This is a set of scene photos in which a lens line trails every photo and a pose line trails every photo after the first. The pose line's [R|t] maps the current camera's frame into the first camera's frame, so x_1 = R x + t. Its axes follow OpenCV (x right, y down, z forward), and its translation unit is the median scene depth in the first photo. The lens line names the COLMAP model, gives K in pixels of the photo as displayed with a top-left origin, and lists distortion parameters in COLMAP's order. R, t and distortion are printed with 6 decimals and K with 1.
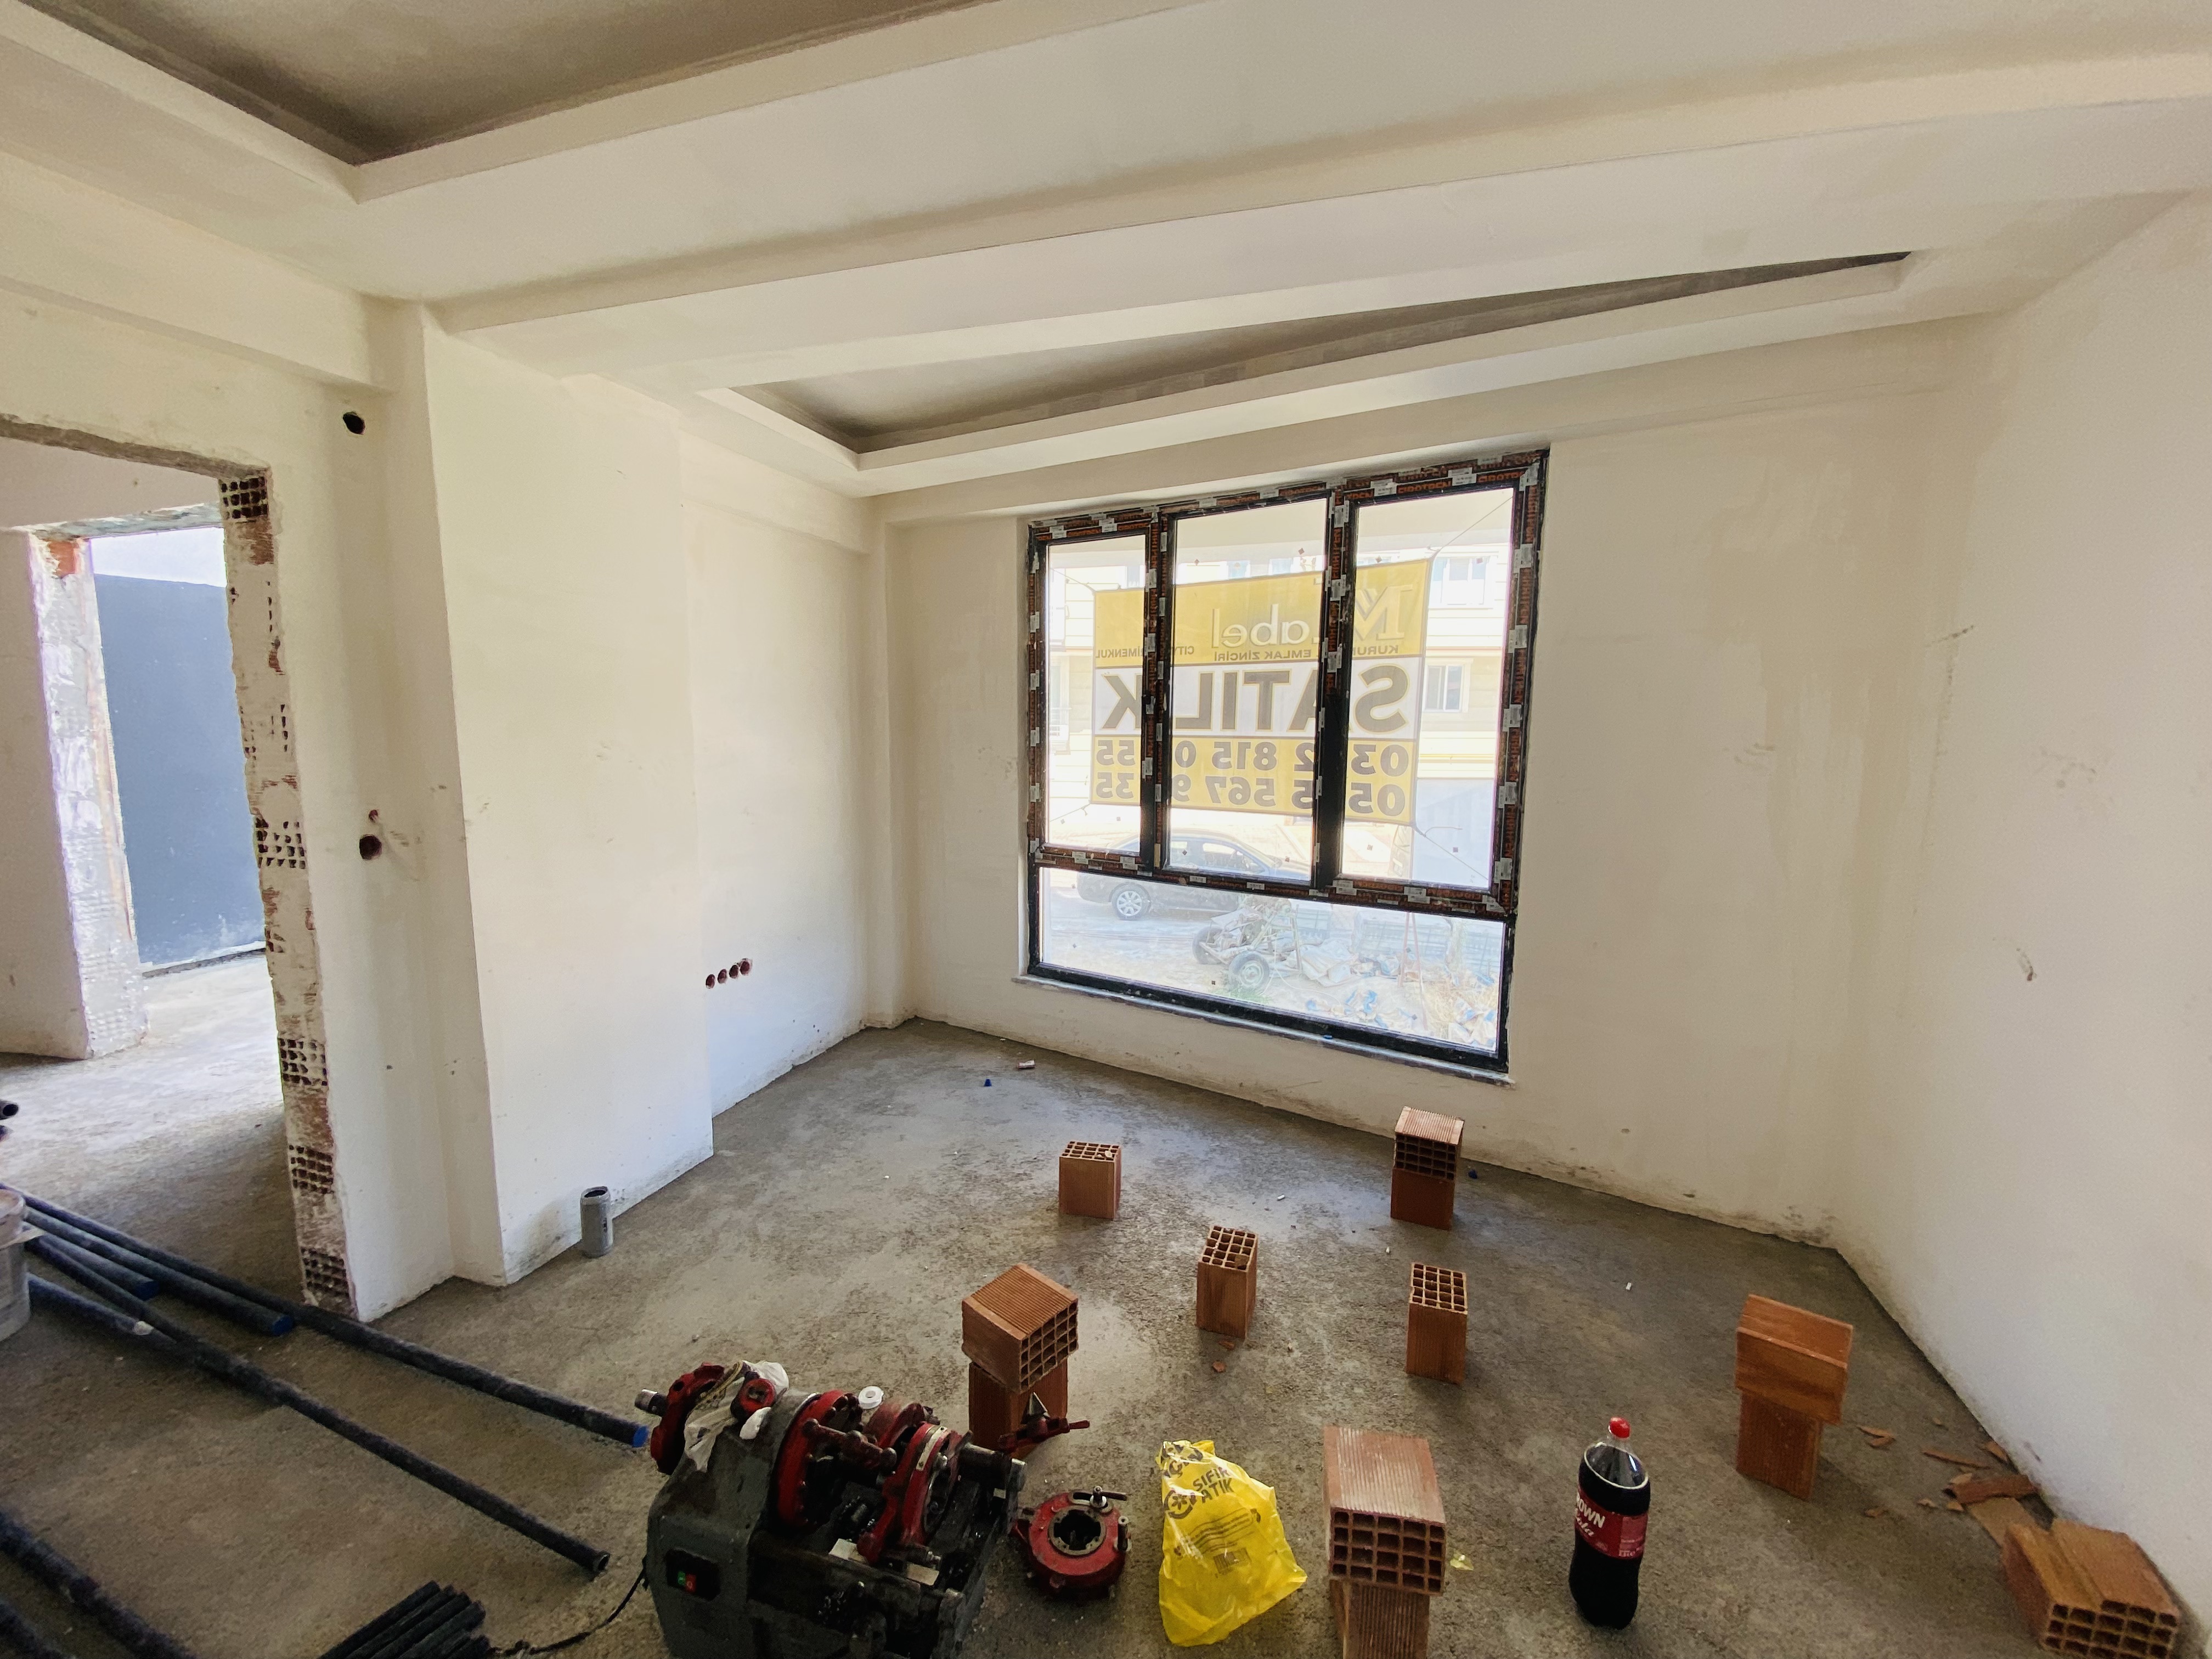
lens RADIAL K [[885.3, 0, 1085.8], [0, 885.3, 824.7], [0, 0, 1]] dist [0.007771, -0.015285]
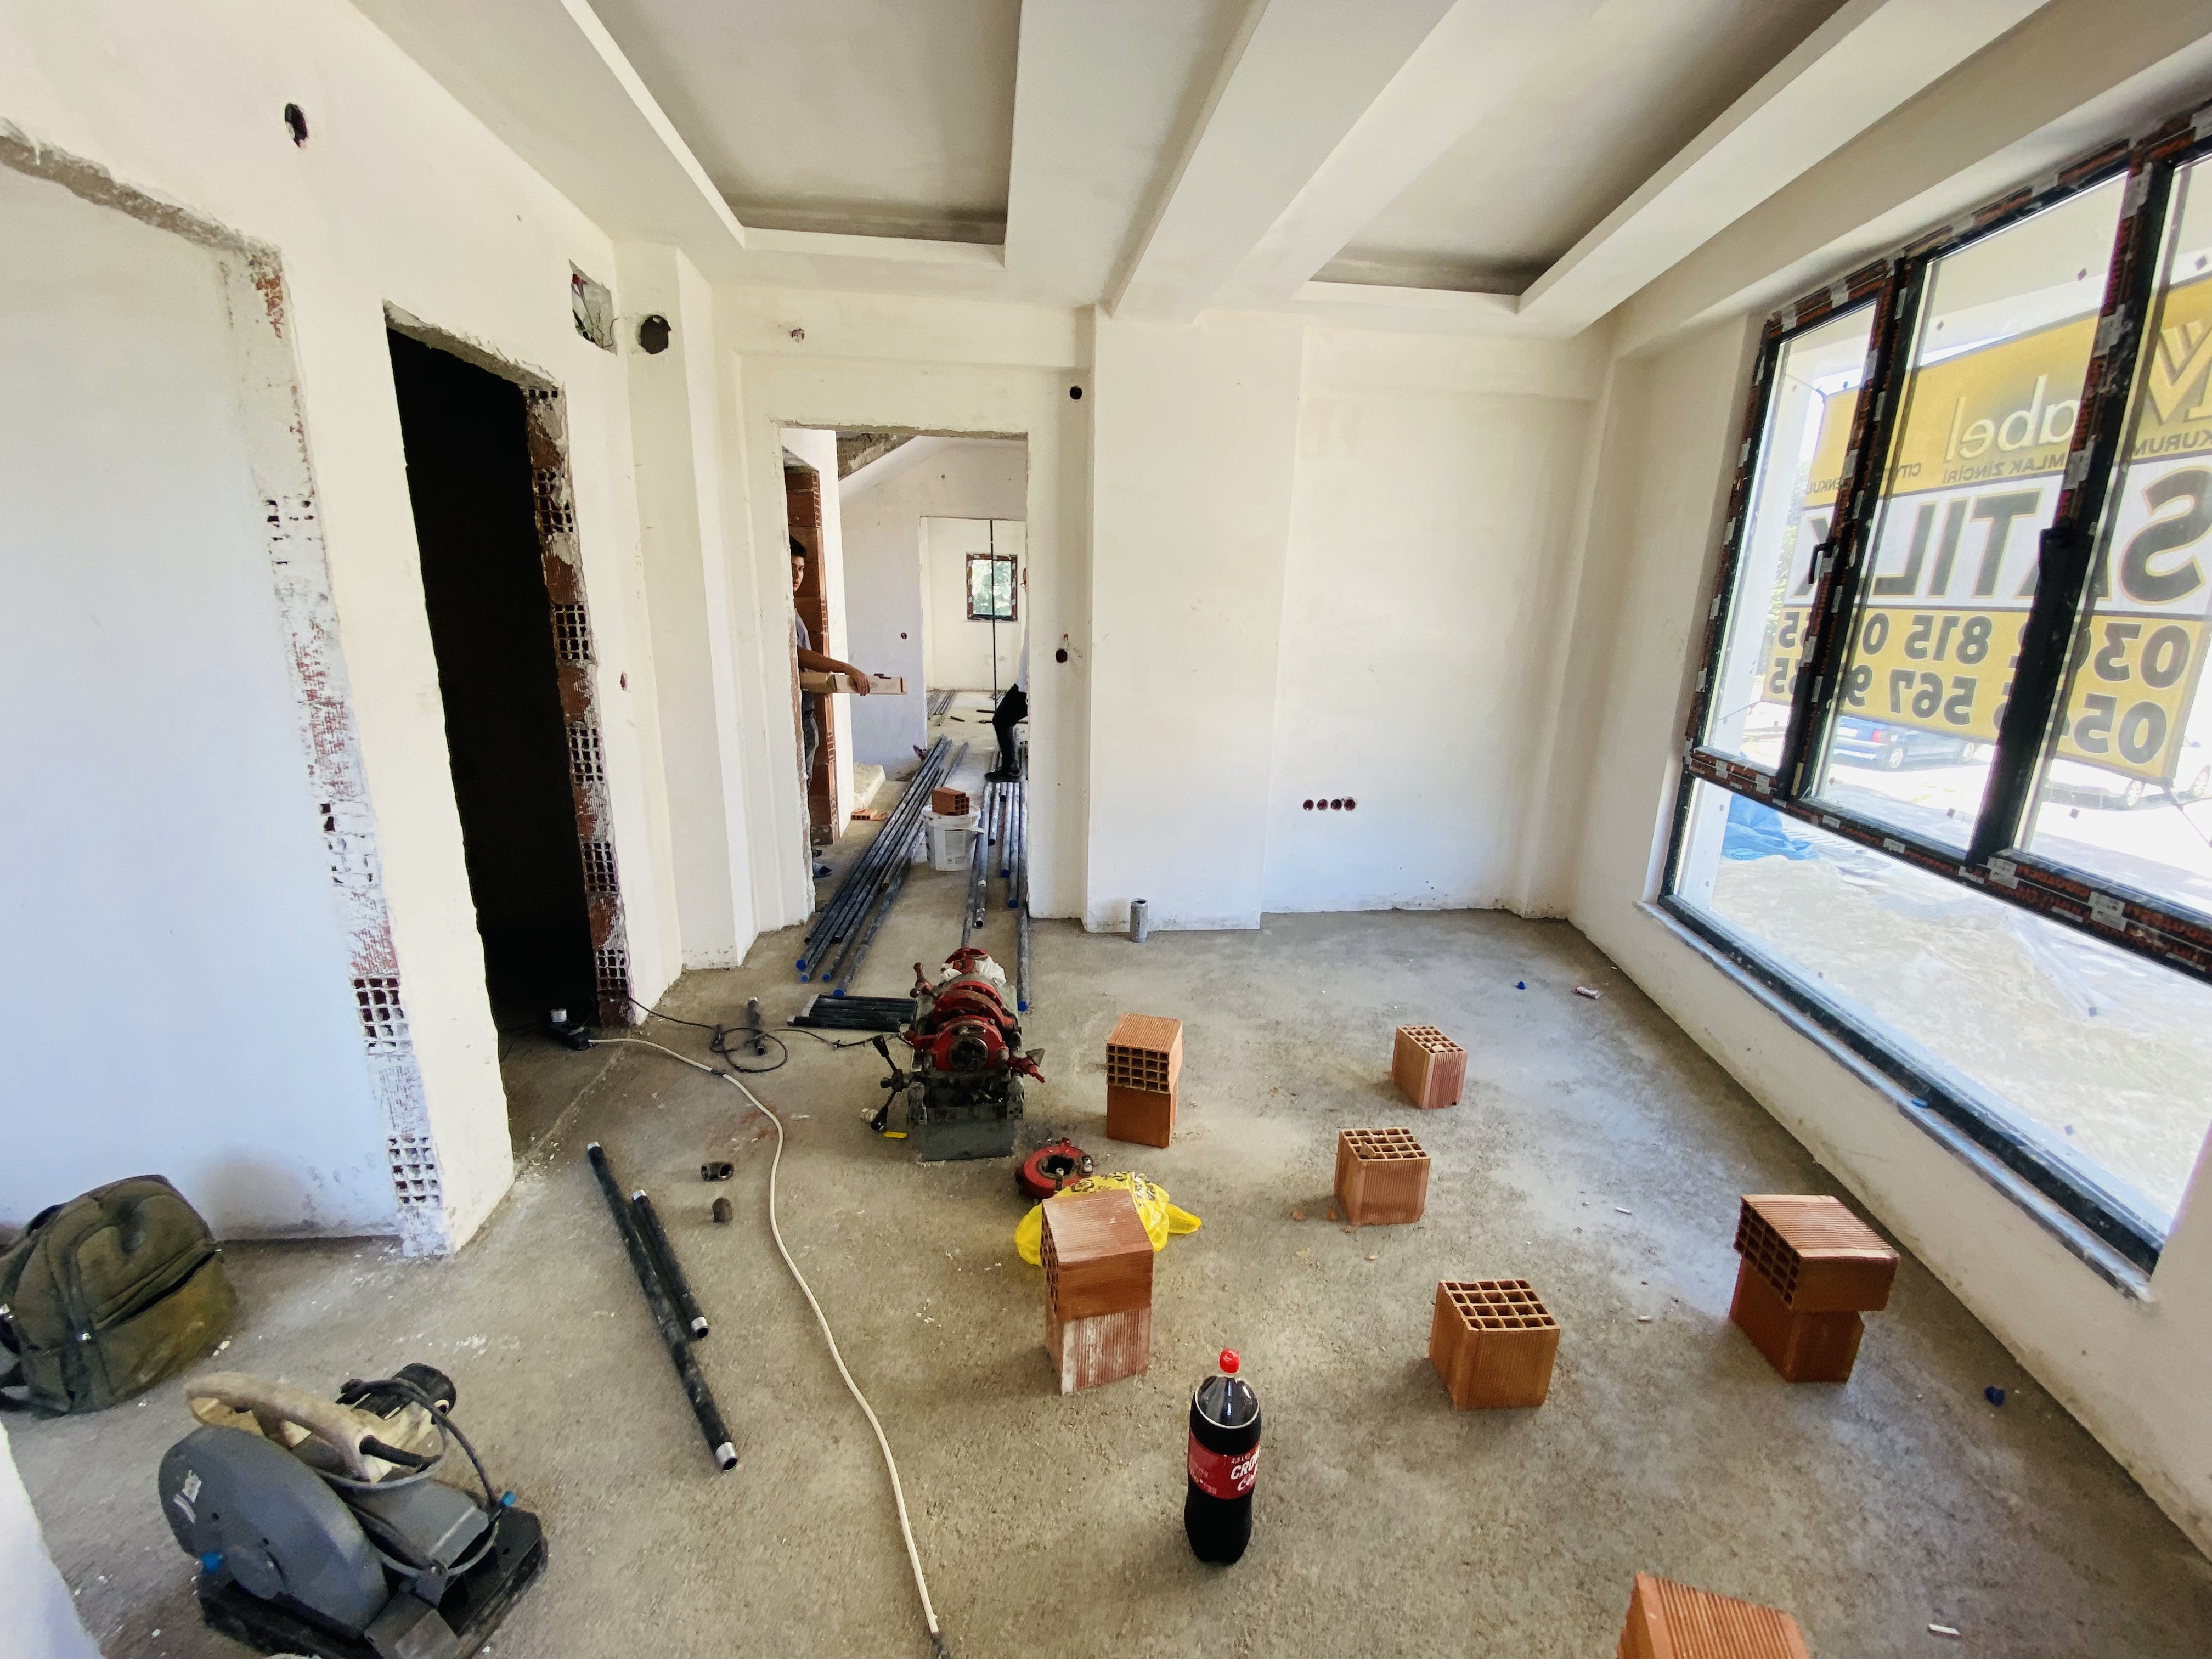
lens RADIAL K [[885.3, 0, 1093.0], [0, 885.3, 825.0], [0, 0, 1]] dist [0.007771, -0.015285]
pose [[0.416652, 0.230885, -0.879257, 0.535415], [-0.125344, 0.972562, 0.195989, 0.003347], [0.900383, 0.028551, 0.434160, 0.209200]]
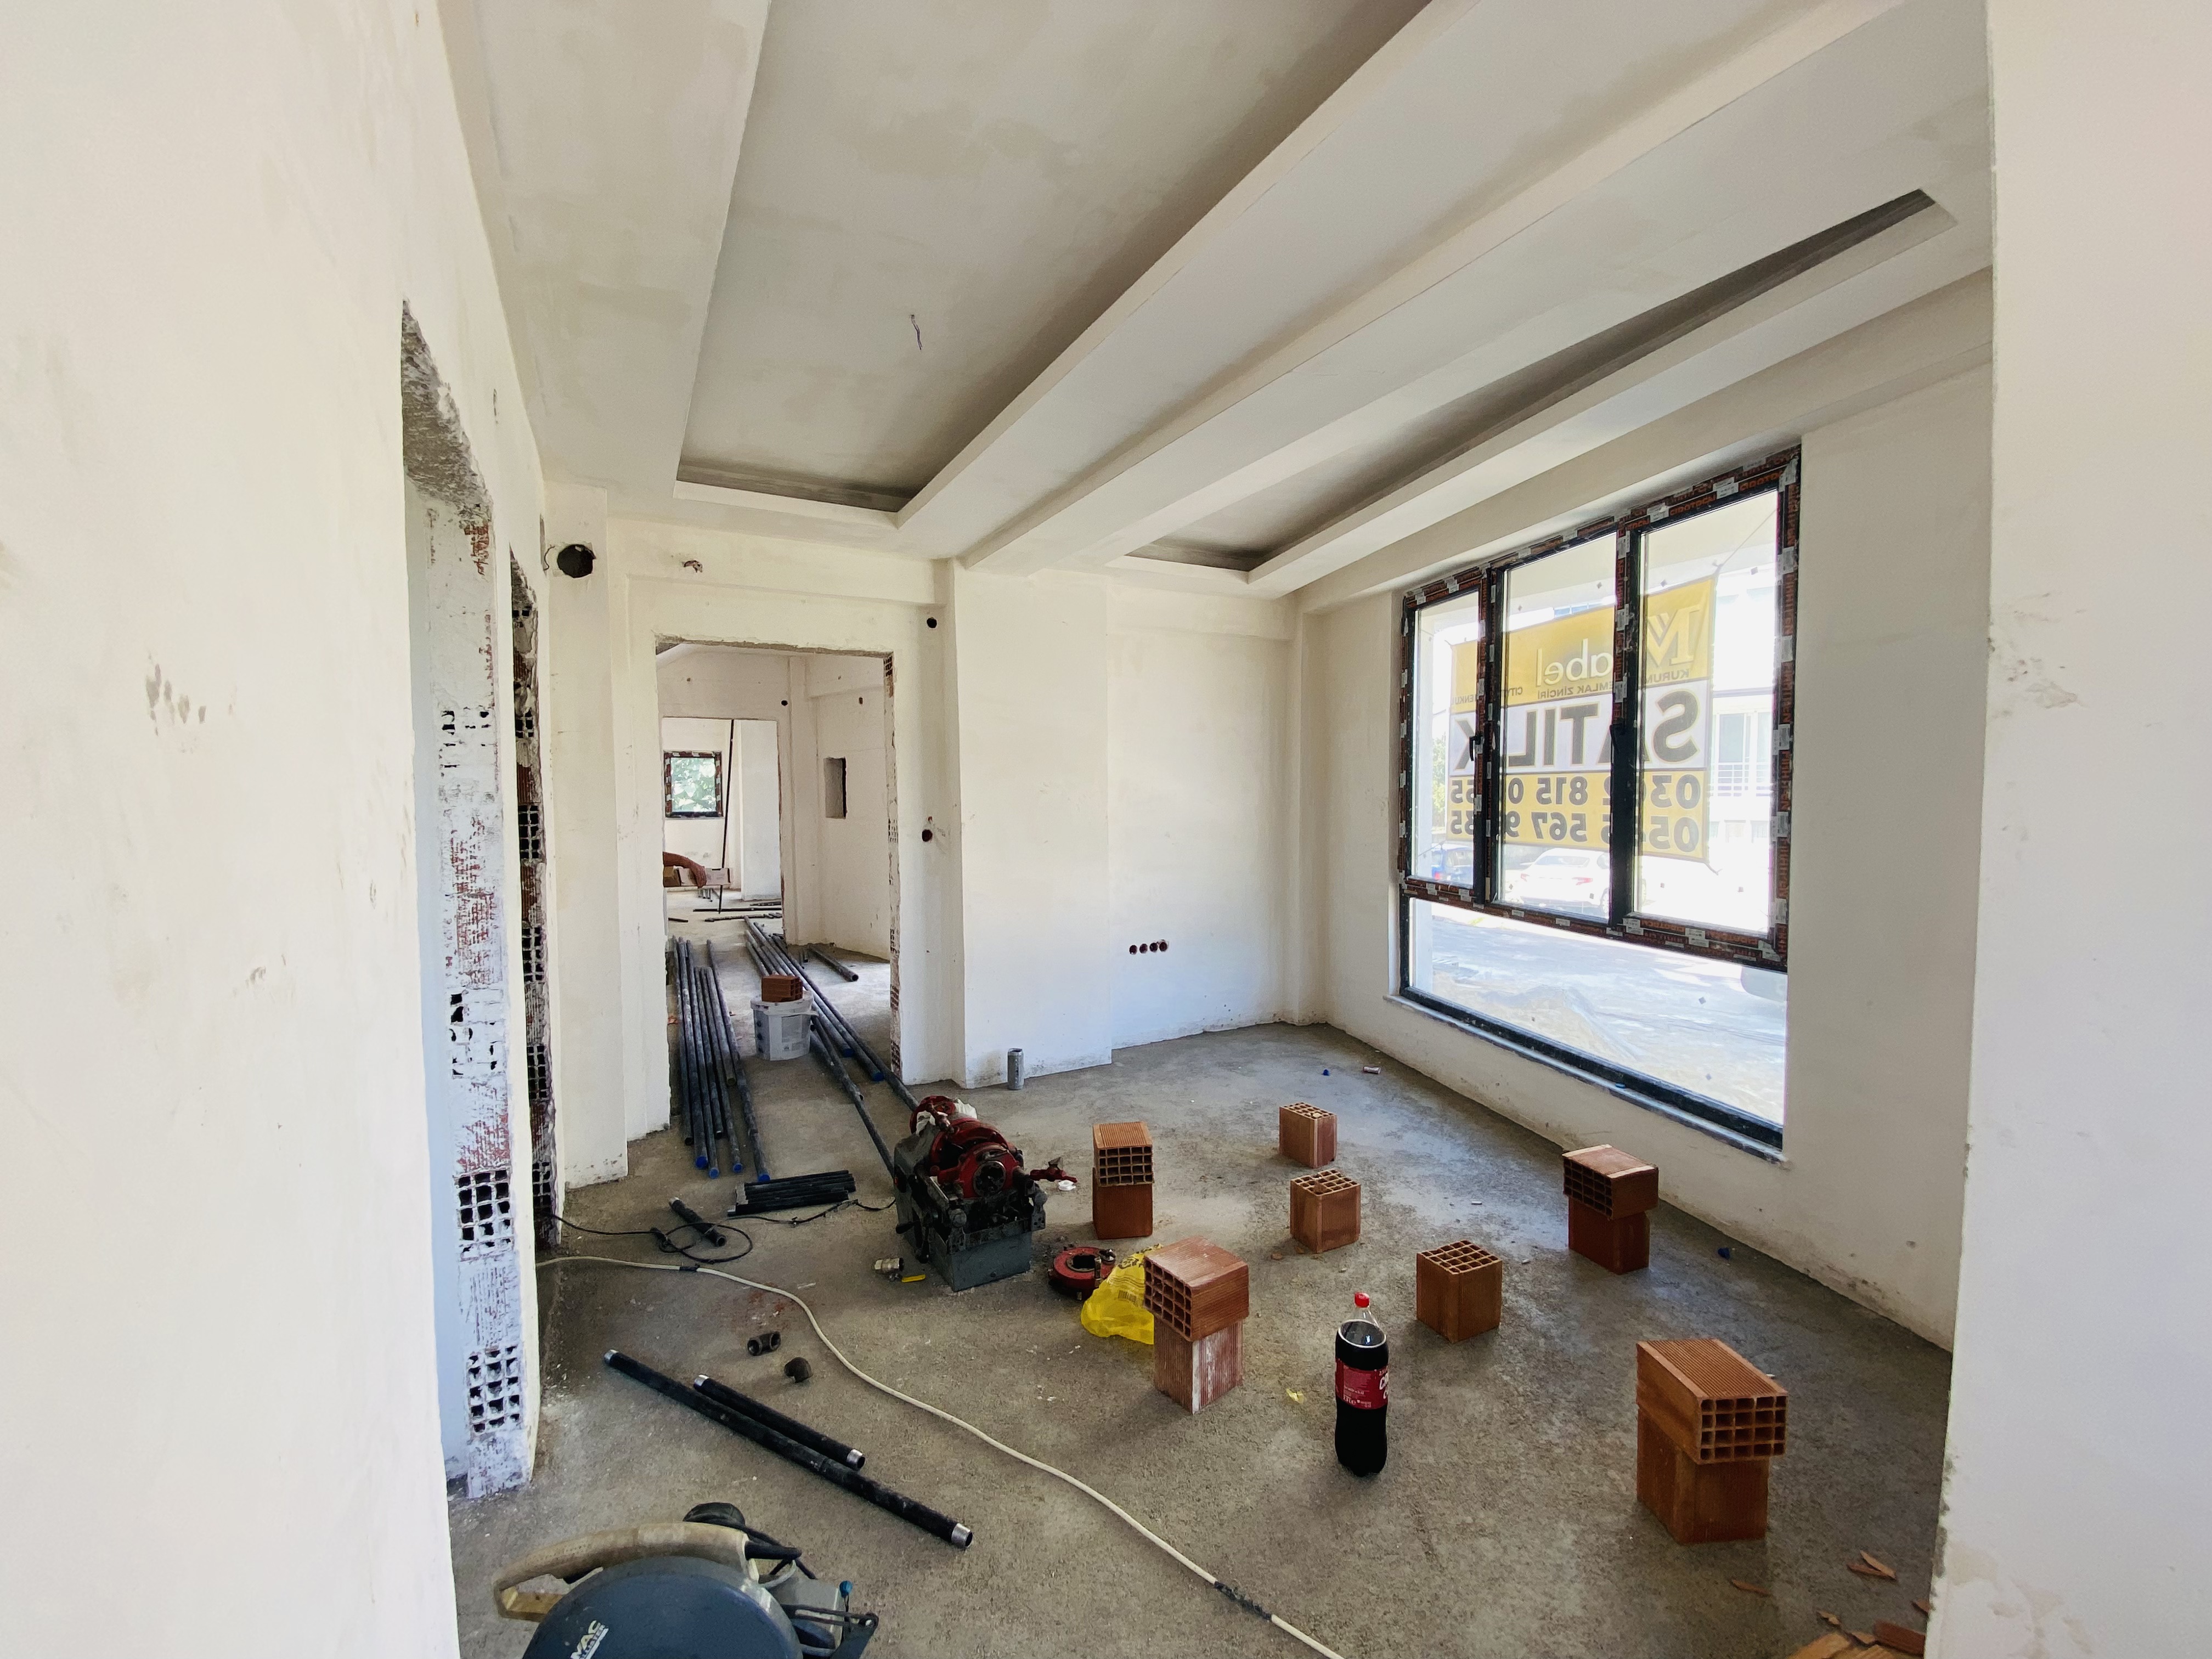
lens RADIAL K [[885.3, 0, 1087.5], [0, 885.3, 823.4], [0, 0, 1]] dist [0.007771, -0.015285]
pose [[0.716846, 0.013543, -0.697100, 0.528126], [-0.067756, 0.996432, -0.050317, 0.048238], [0.693931, 0.083302, 0.715206, -0.095704]]
